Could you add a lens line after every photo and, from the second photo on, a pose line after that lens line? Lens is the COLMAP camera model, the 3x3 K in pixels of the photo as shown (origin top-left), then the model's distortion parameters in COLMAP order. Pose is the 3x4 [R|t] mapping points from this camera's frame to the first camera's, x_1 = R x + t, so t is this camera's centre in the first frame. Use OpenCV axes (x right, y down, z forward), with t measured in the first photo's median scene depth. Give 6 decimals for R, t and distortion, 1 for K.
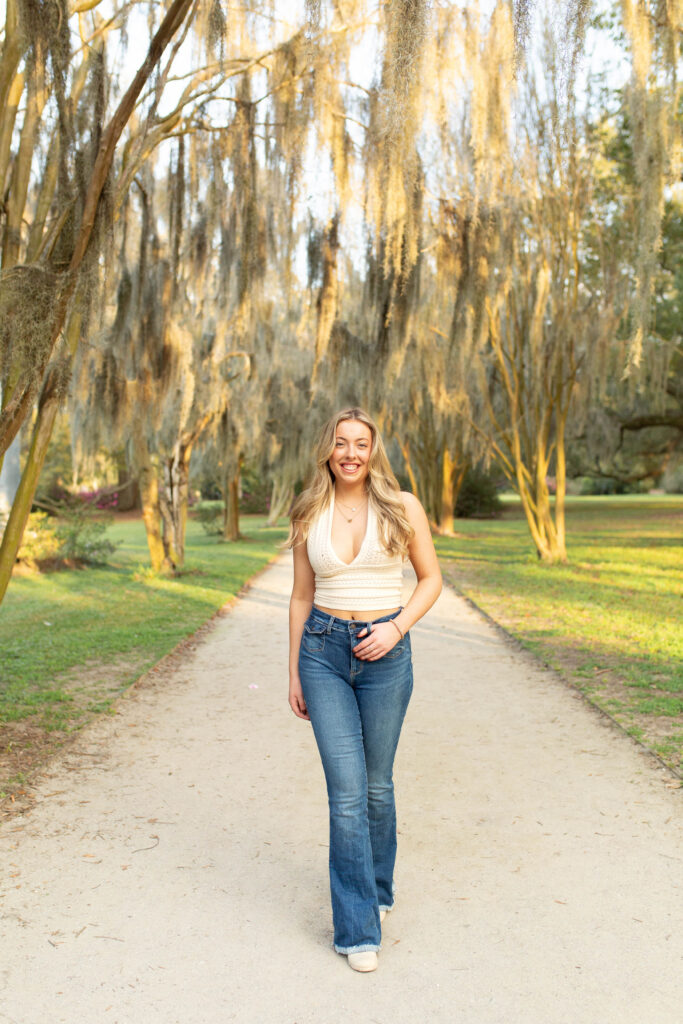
lens RADIAL K [[1103.3, 0, 326.3], [0, 1103.3, 526.8], [0, 0, 1]] dist [0.011836, 0.005084]
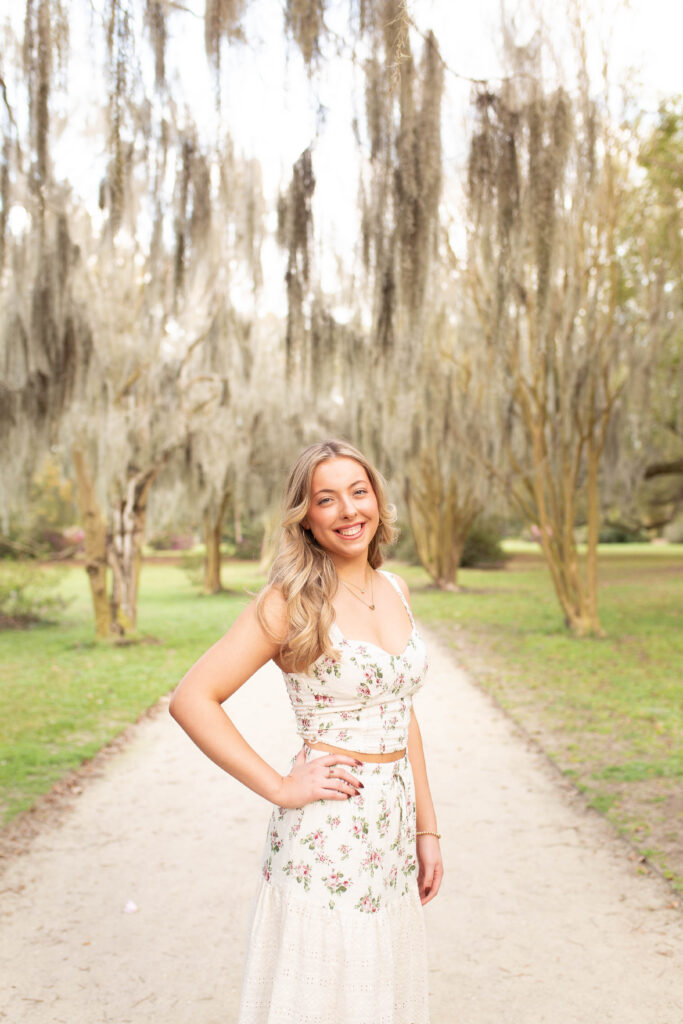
lens RADIAL K [[1020.5, 0, 341.5], [0, 1020.5, 512.0], [0, 0, 1]] dist [0.006819, 0.008244]
pose [[0.999889, 0.012105, 0.008644, 0.019036], [-0.011621, 0.998475, -0.053973, -0.016279], [-0.009285, 0.053866, 0.998505, 0.266566]]
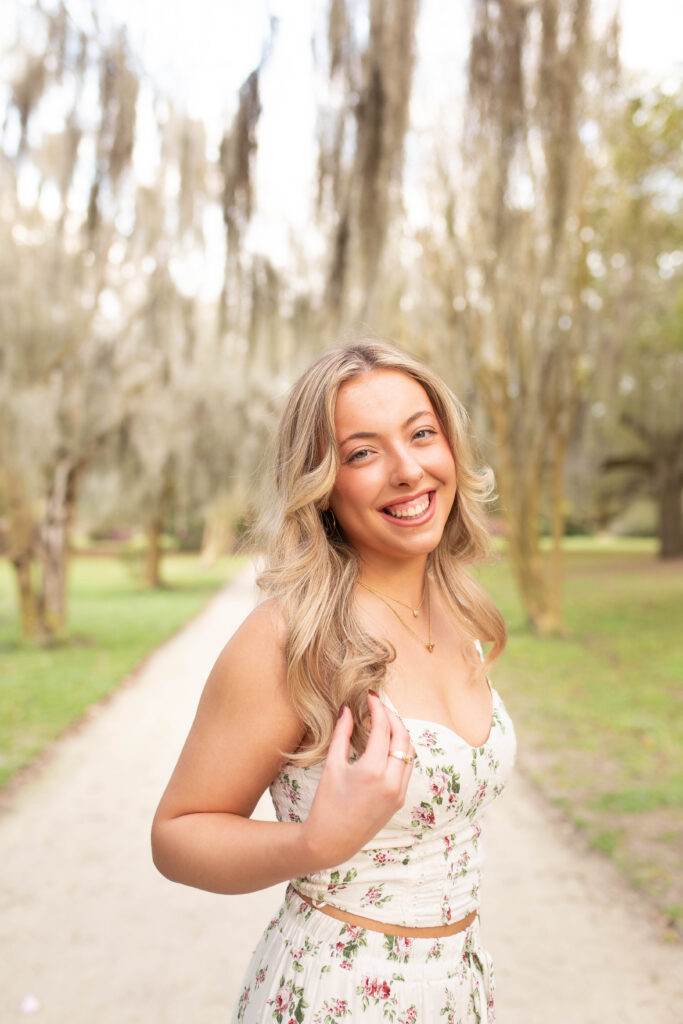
lens RADIAL K [[1008.6, 0, 345.3], [0, 1008.6, 525.5], [0, 0, 1]] dist [0.186998, 0.007409]
pose [[0.997404, 0.018495, 0.069596, 0.013553], [-0.016079, 0.999254, -0.035114, -0.017369], [-0.070194, 0.033904, 0.996957, 0.325279]]
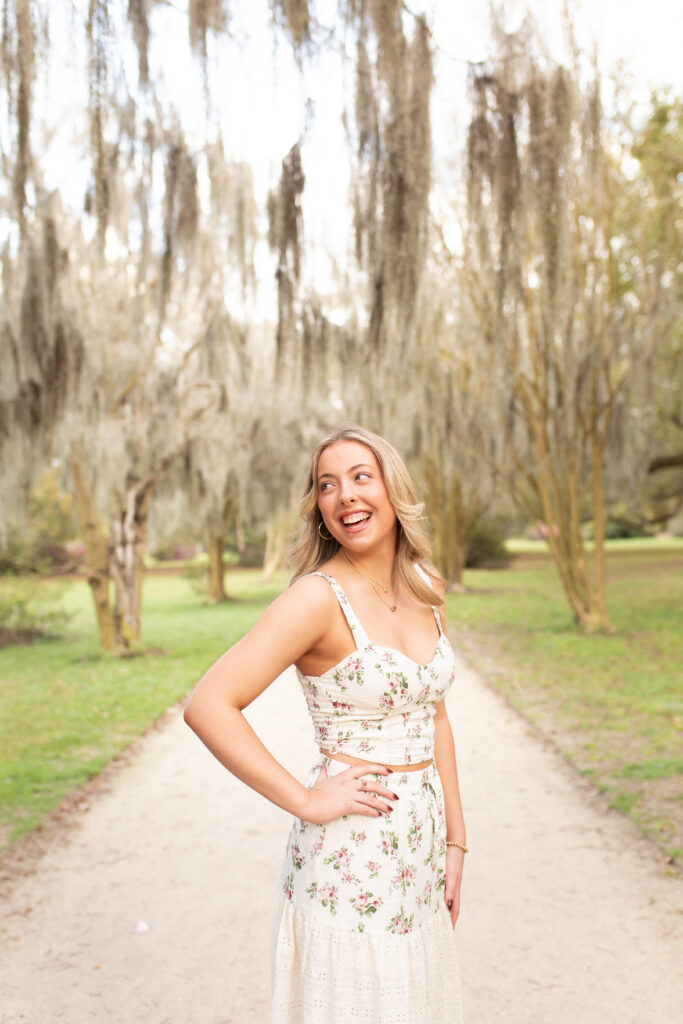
lens RADIAL K [[1020.5, 0, 341.5], [0, 1020.5, 512.0], [0, 0, 1]] dist [0.006819, 0.008244]
pose [[0.999765, -0.020494, 0.007126, 0.017964], [0.020882, 0.998013, -0.059447, -0.014875], [-0.005894, 0.059582, 0.998206, 0.276577]]
